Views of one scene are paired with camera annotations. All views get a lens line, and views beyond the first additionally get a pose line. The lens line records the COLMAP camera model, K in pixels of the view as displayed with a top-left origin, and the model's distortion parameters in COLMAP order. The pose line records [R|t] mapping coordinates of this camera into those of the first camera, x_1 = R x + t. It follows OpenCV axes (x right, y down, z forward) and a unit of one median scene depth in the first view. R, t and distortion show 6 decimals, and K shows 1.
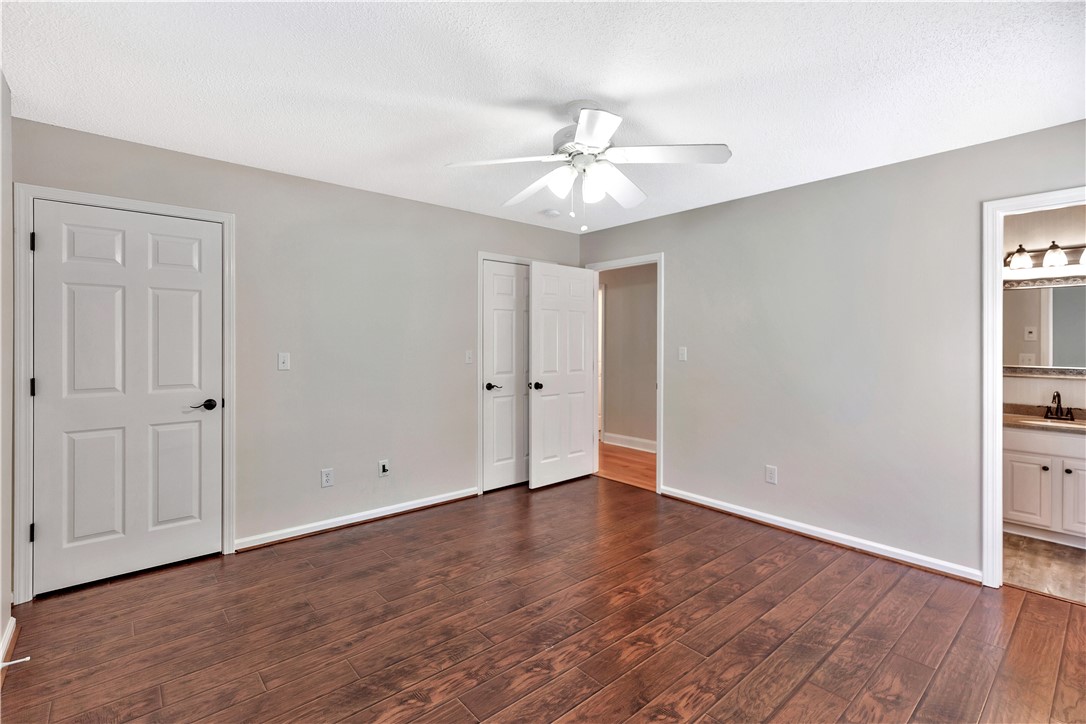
lens RADIAL K [[503.9, 0, 544.2], [0, 503.9, 350.1], [0, 0, 1]] dist [0.004192, -0.000300]
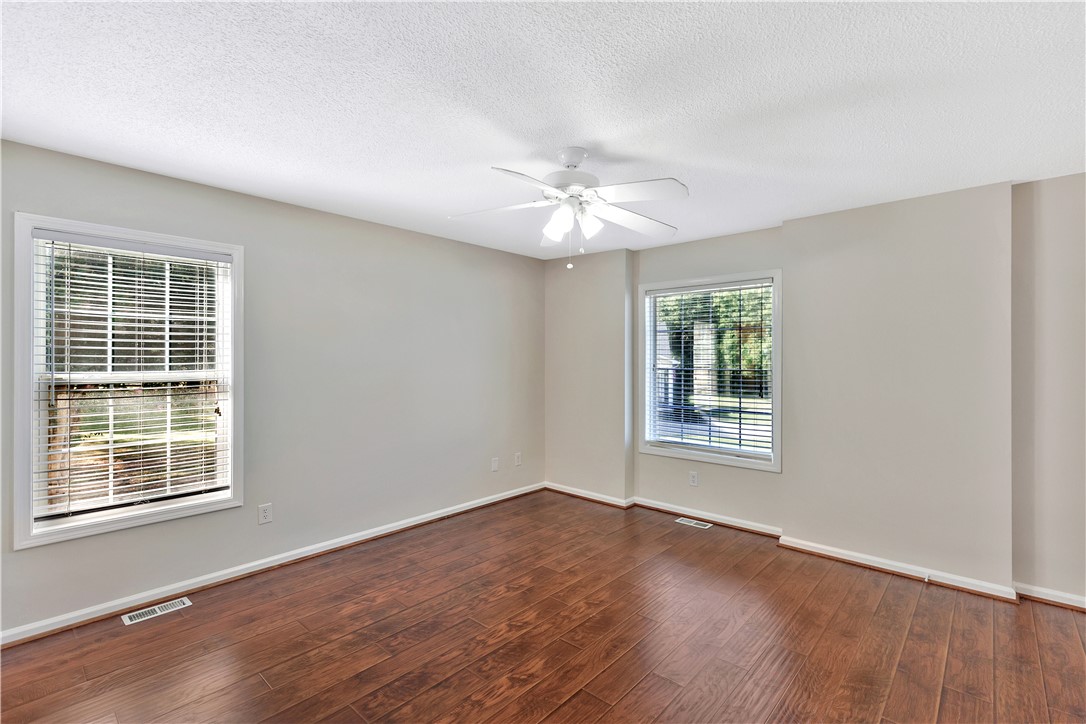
lens RADIAL K [[503.9, 0, 543.7], [0, 503.9, 359.7], [0, 0, 1]] dist [0.004192, -0.000300]
pose [[-0.993463, -0.004586, -0.114063, 0.237718], [-0.006505, 0.999843, 0.016454, -0.055768], [0.113969, 0.017088, -0.993337, 1.899823]]
